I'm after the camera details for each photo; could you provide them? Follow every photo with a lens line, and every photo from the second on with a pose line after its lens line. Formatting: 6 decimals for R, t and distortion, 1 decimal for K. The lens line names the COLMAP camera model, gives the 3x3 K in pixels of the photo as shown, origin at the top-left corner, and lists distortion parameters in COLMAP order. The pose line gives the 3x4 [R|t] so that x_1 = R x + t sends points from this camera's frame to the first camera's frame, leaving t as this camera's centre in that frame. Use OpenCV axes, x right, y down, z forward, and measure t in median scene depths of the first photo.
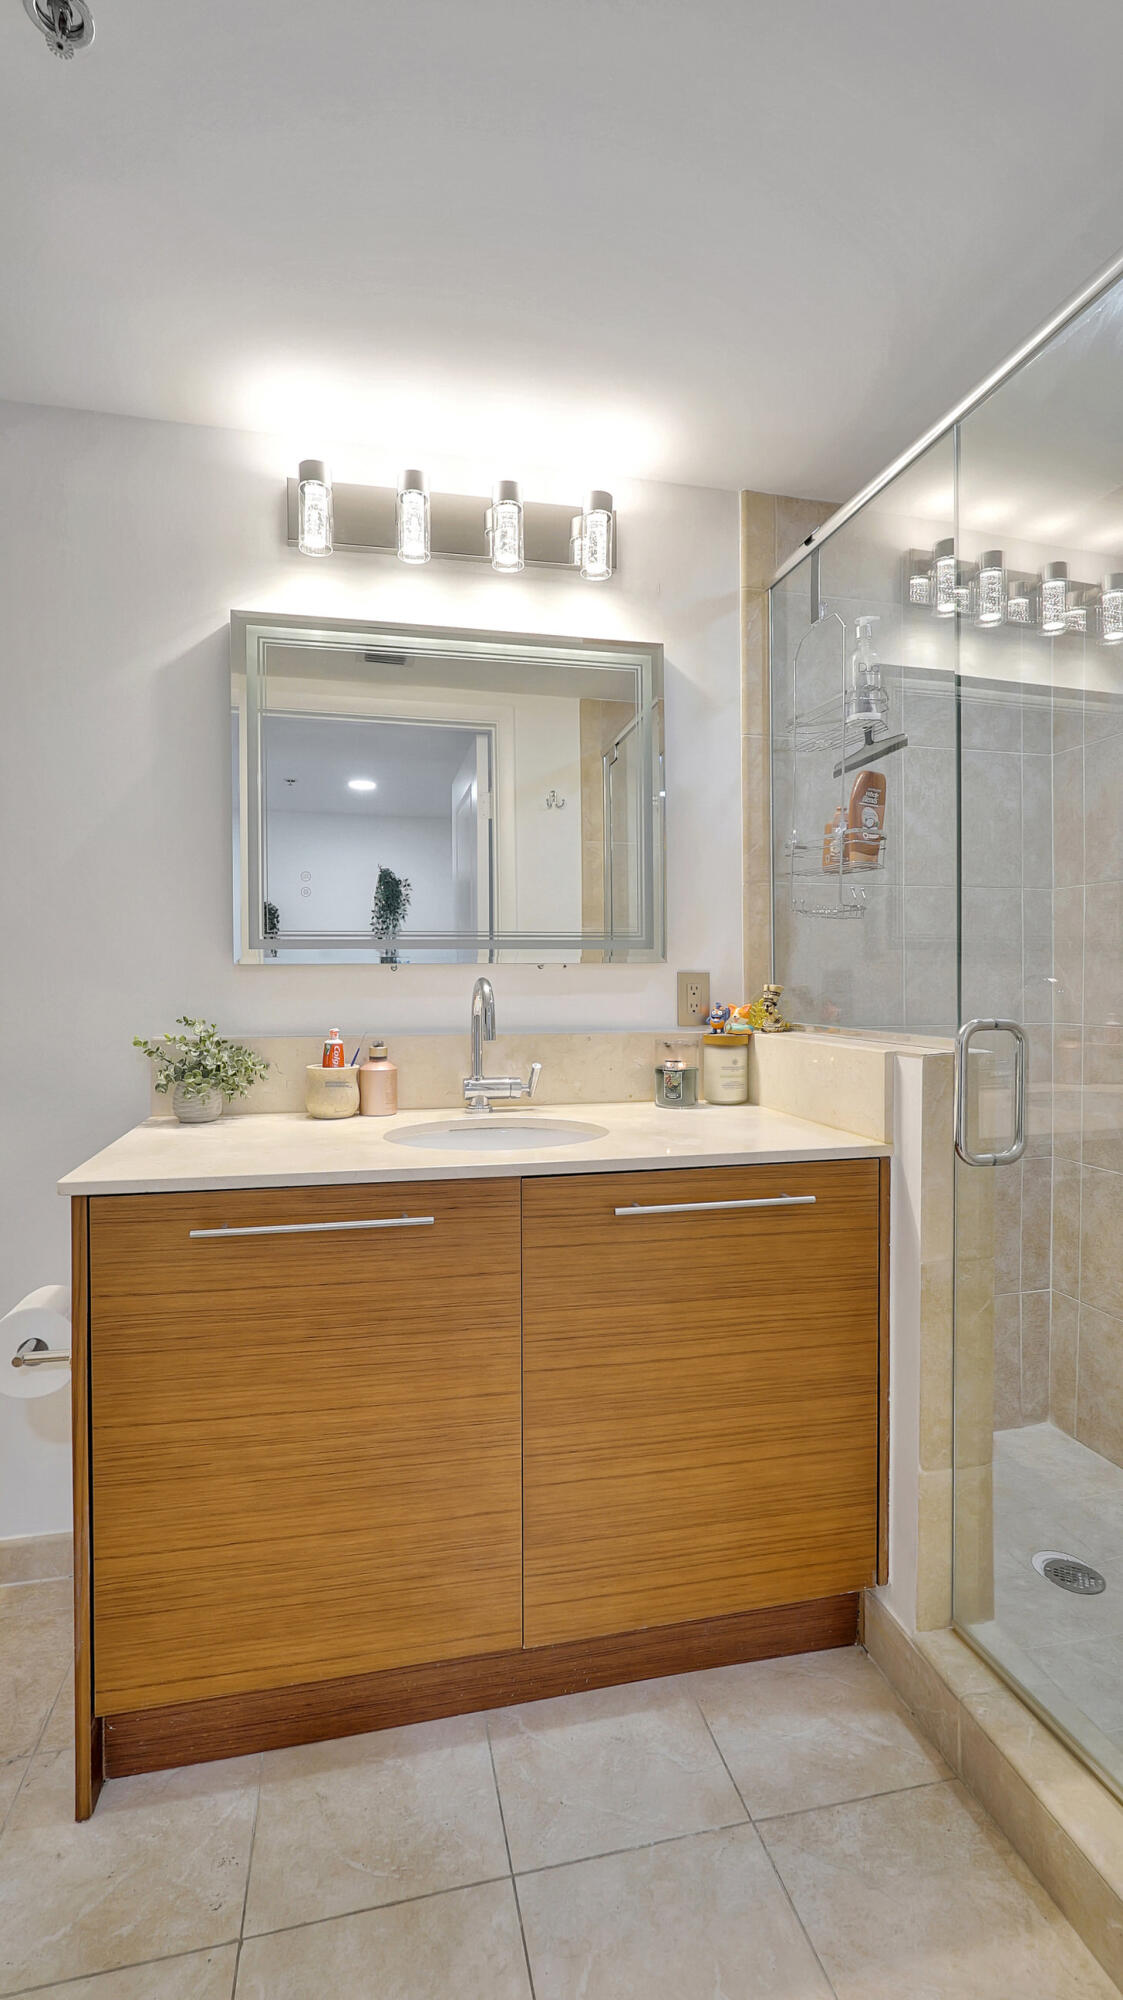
lens RADIAL K [[936.5, 0, 561.7], [0, 936.5, 986.7], [0, 0, 1]] dist [-0.026525, 0.000130]
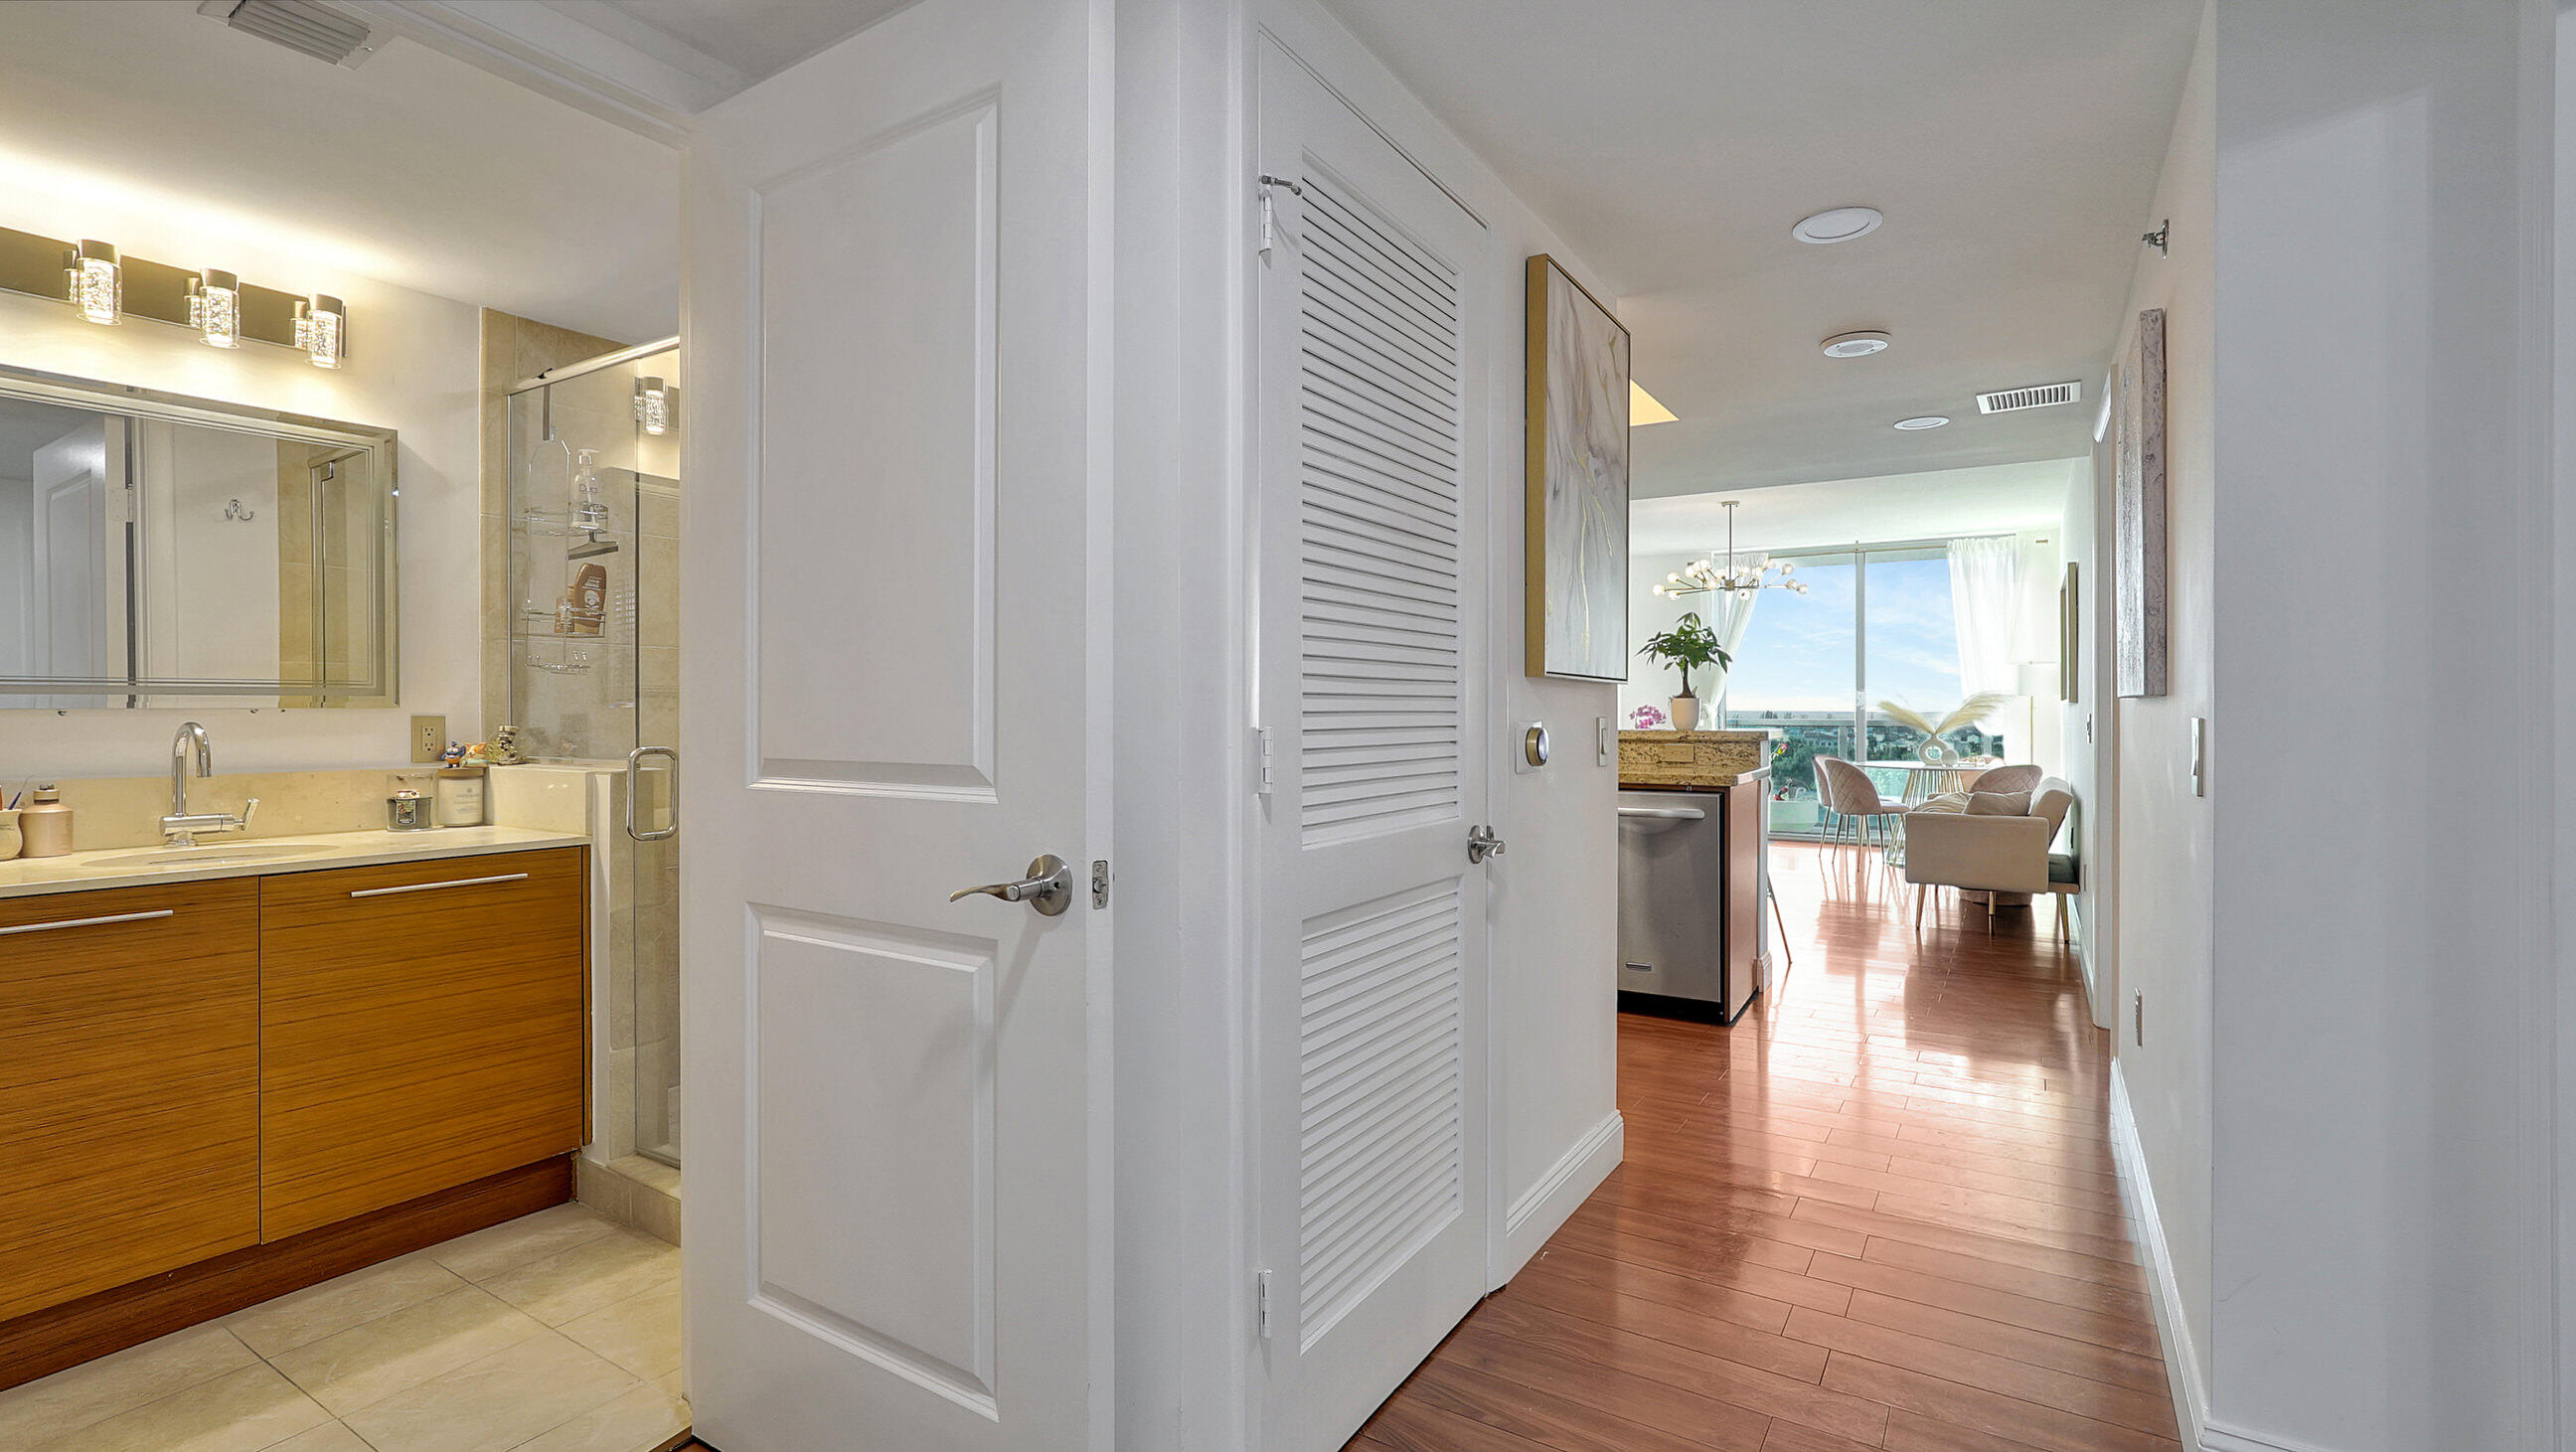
lens RADIAL K [[1156.7, 0, 1281.1], [0, 1156.7, 706.3], [0, 0, 1]] dist [-0.017230, 0.009221]
pose [[0.720926, 0.003552, 0.693003, -0.091383], [0.006751, 0.999903, -0.012148, -0.002808], [-0.692980, 0.013437, 0.720832, -0.825730]]
